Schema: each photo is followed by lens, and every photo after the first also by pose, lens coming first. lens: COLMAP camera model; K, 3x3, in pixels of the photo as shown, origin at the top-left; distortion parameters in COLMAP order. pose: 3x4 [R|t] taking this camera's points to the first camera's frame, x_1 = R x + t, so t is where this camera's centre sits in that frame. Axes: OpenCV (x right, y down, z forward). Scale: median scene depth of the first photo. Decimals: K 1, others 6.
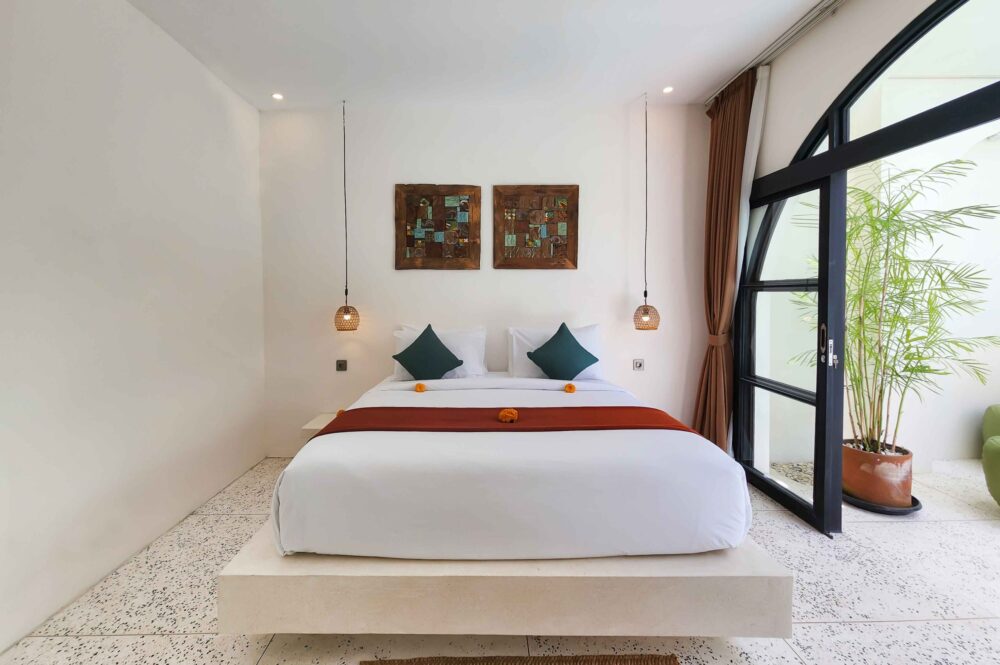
lens RADIAL K [[423.8, 0, 496.5], [0, 423.8, 300.4], [0, 0, 1]] dist [-0.000532, -0.000666]
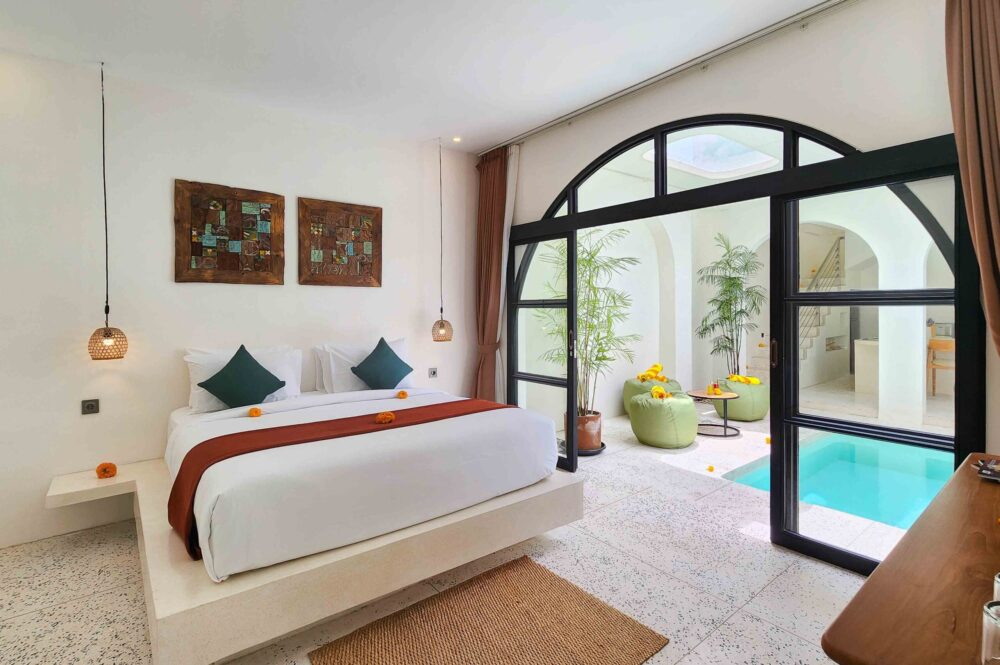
lens RADIAL K [[493.4, 0, 501.1], [0, 493.4, 308.6], [0, 0, 1]] dist [0.000630, -0.000257]
pose [[0.780942, -0.002604, 0.624599, -0.349727], [0.011786, 0.999875, -0.010568, -0.003497], [-0.624493, 0.015614, 0.780874, -0.149551]]
